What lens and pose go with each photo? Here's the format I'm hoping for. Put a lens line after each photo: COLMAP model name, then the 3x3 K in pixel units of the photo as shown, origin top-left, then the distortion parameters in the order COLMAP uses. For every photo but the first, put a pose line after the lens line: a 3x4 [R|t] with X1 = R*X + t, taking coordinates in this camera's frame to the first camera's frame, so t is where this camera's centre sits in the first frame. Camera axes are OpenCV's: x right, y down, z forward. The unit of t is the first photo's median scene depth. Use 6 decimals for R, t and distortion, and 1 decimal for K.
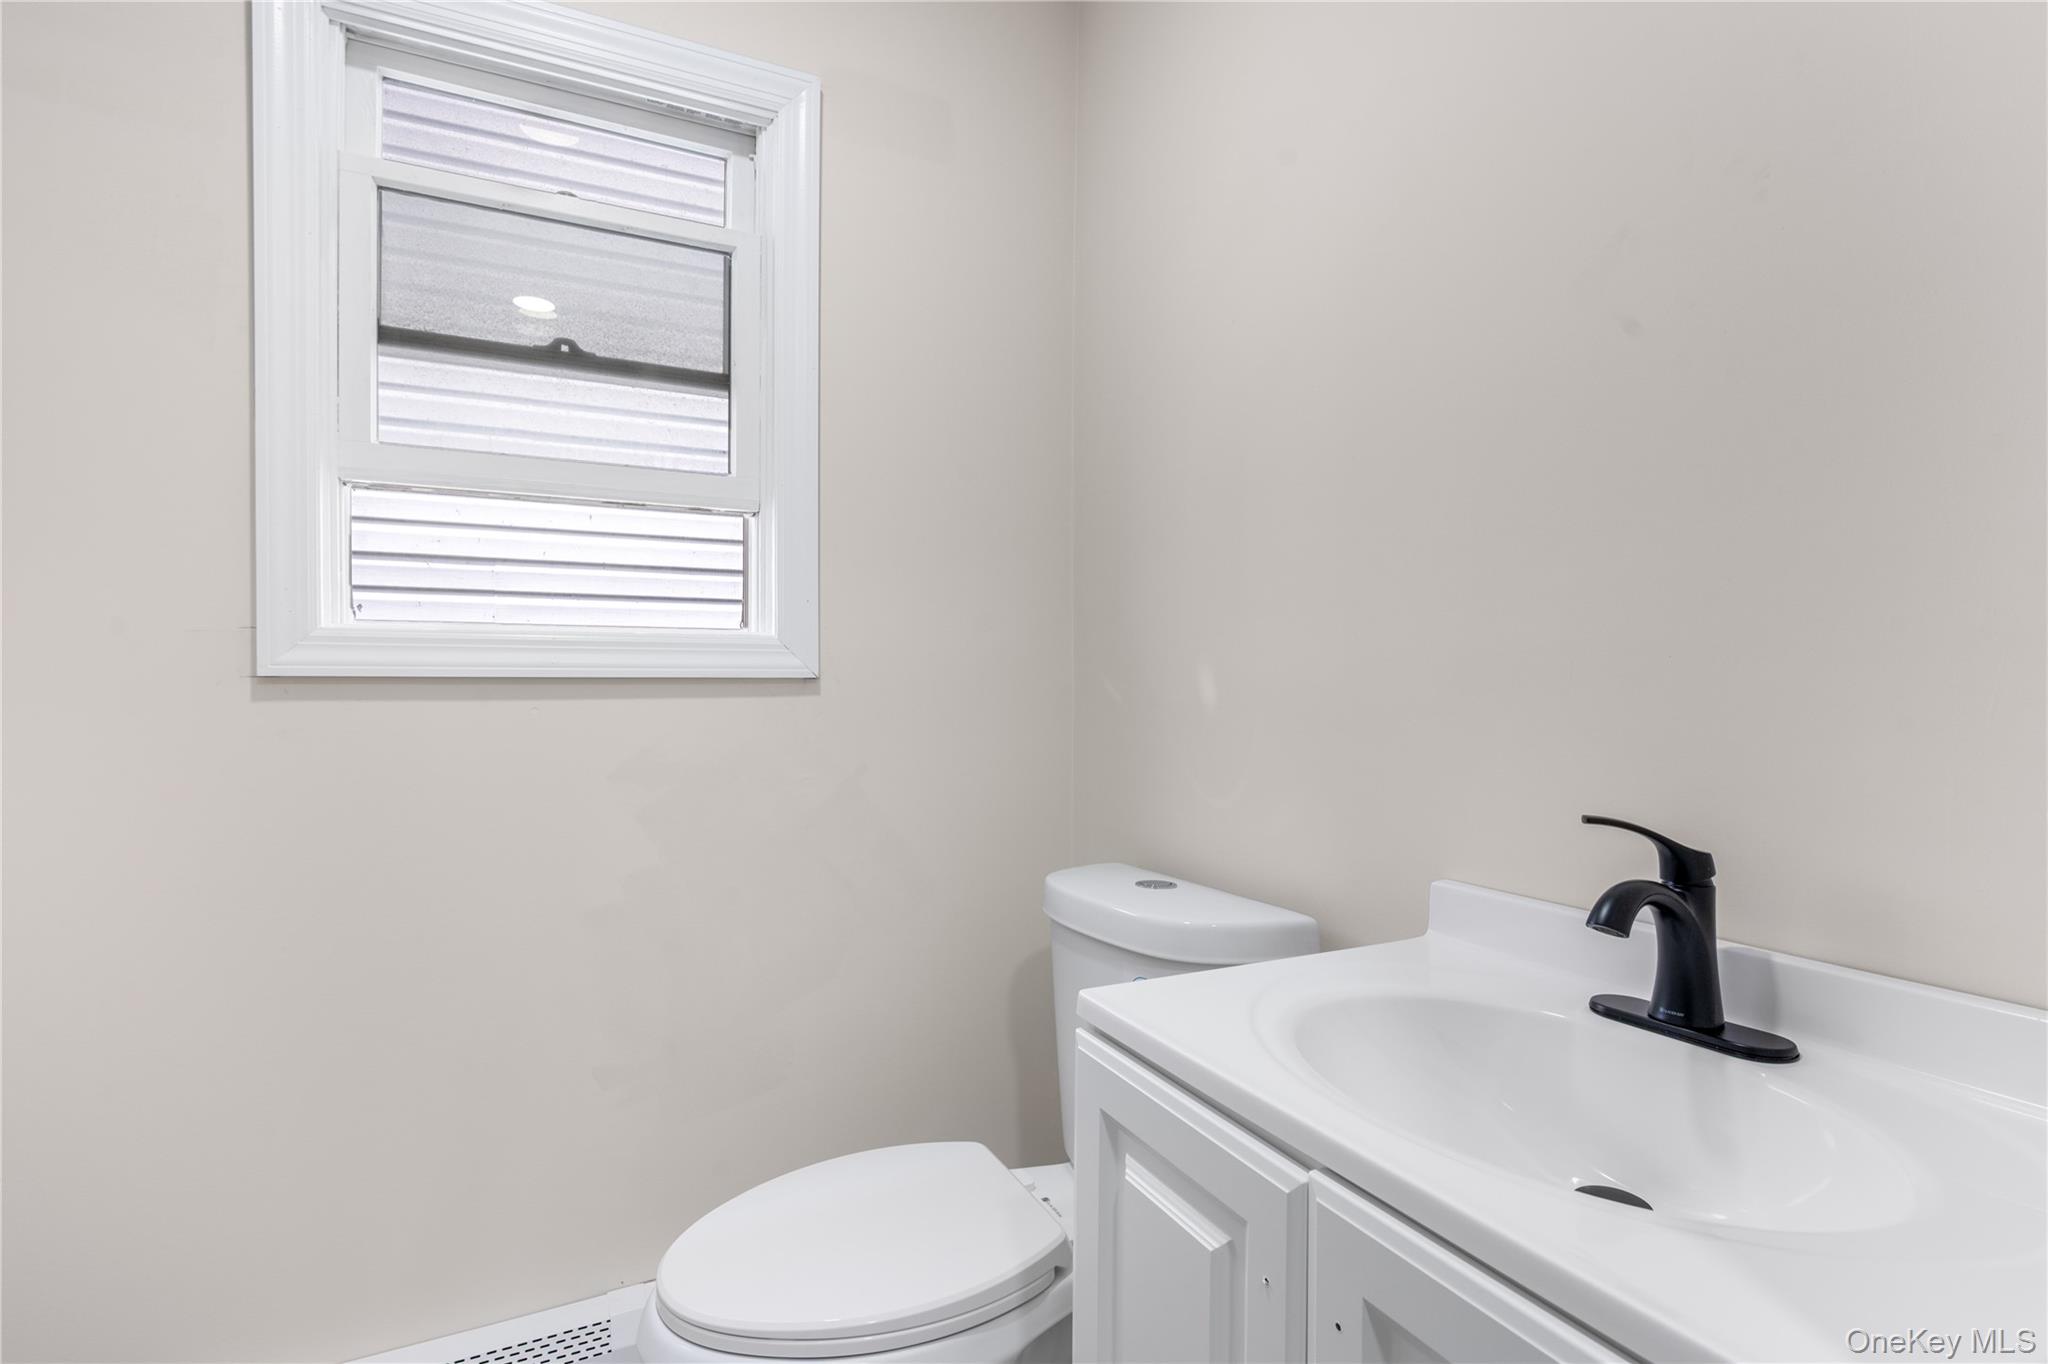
lens RADIAL K [[1012.3, 0, 1024.0], [0, 1012.3, 682.0], [0, 0, 1]] dist [-0.002431, -0.000562]
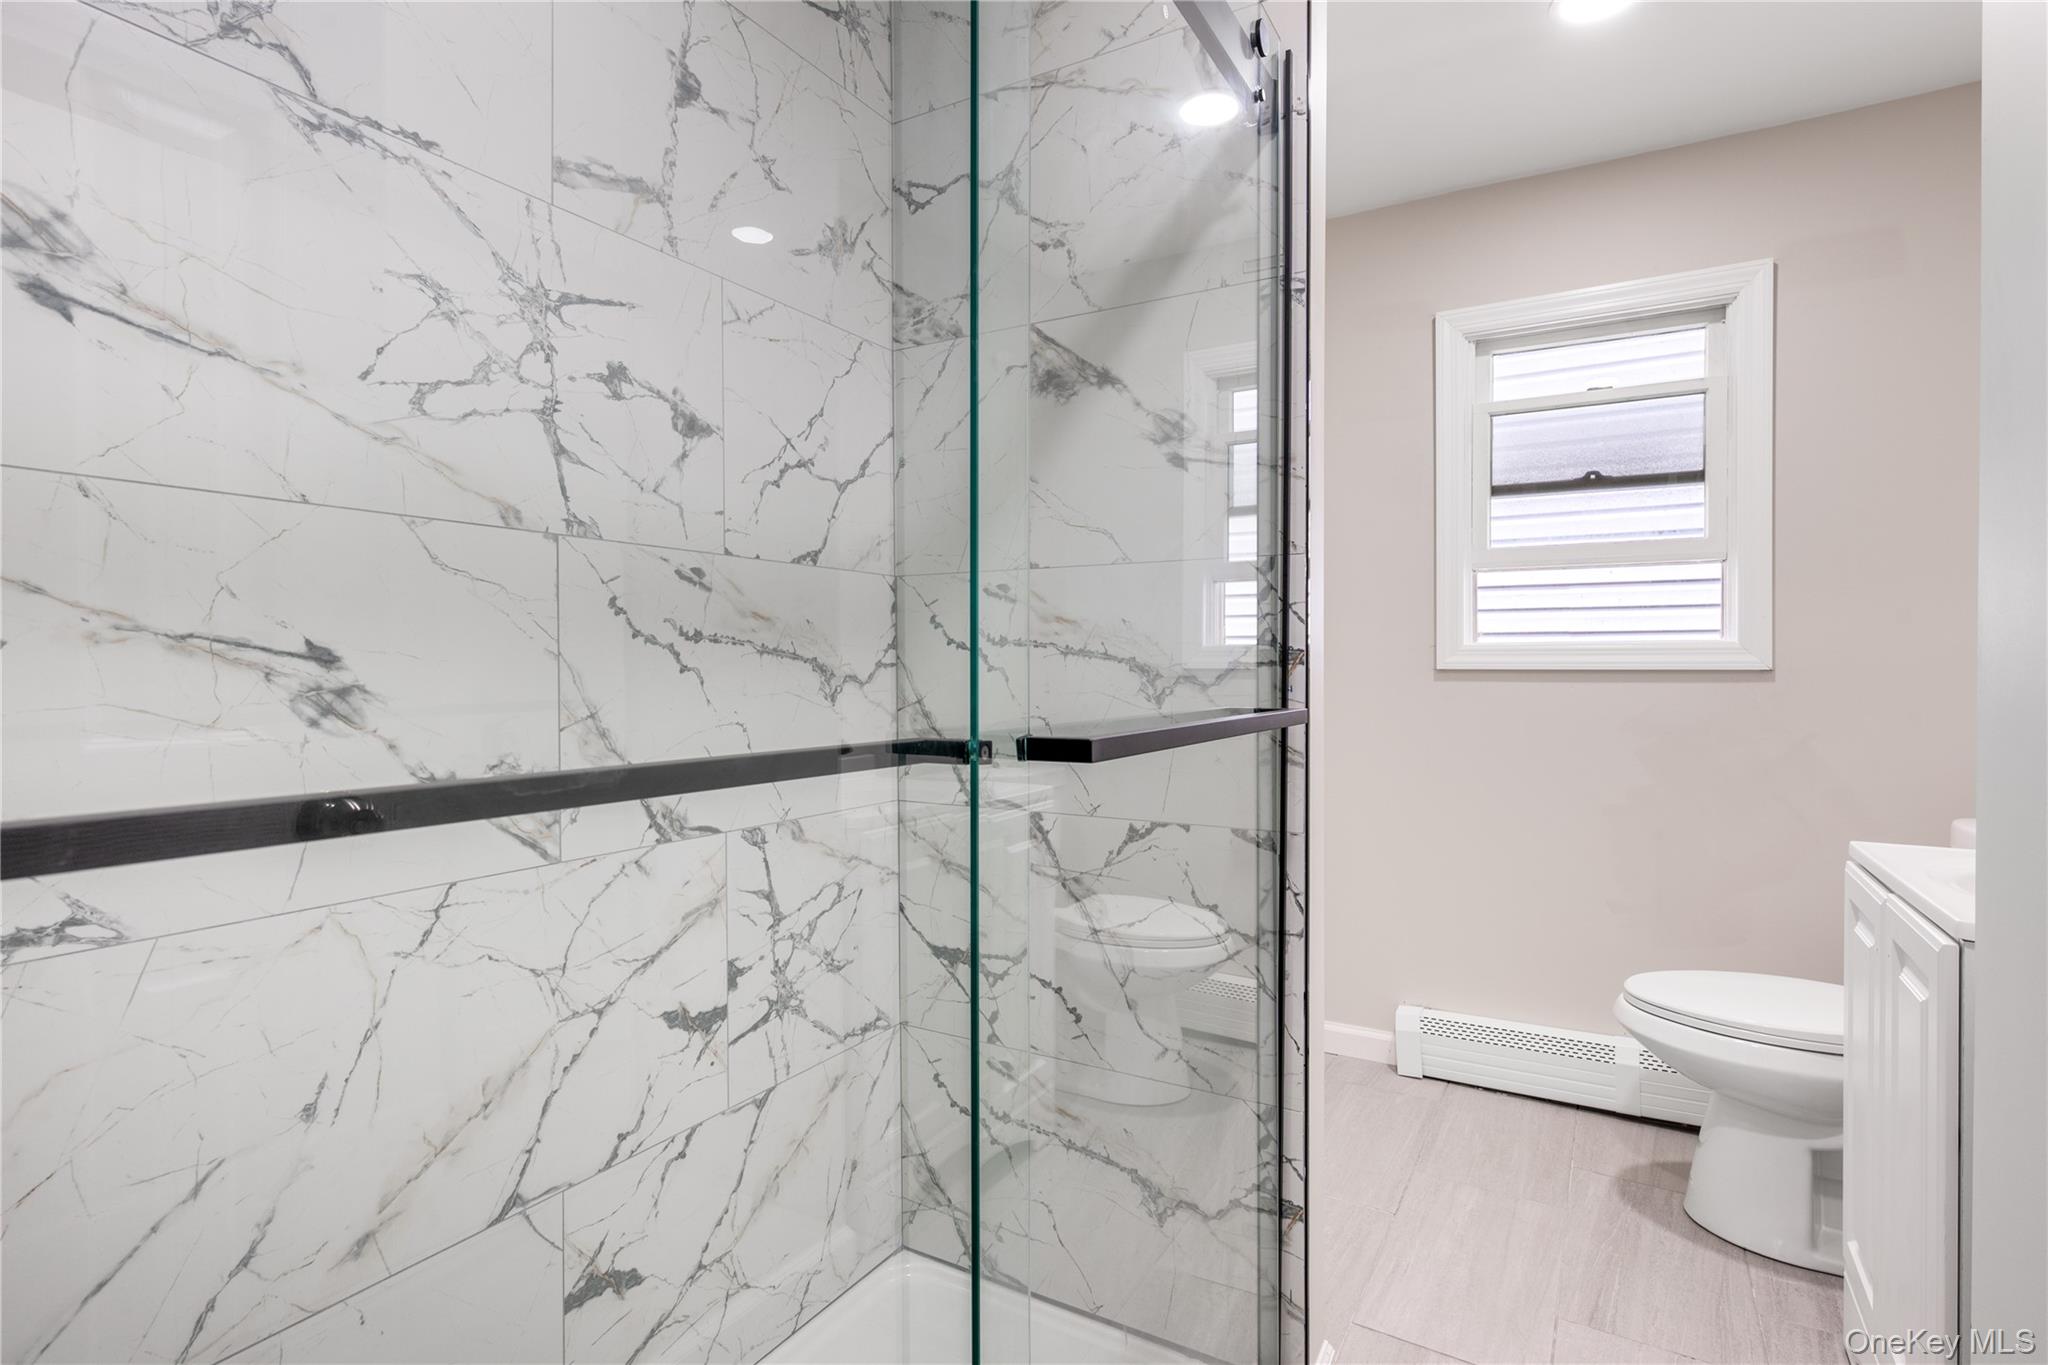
lens RADIAL K [[1012.3, 0, 1024.0], [0, 1012.3, 682.5], [0, 0, 1]] dist [-0.002431, -0.000562]
pose [[0.529045, 0.002271, -0.848591, 0.483593], [-0.007533, 0.999970, -0.002020, 0.026446], [0.848561, 0.007461, 0.529046, -0.707613]]
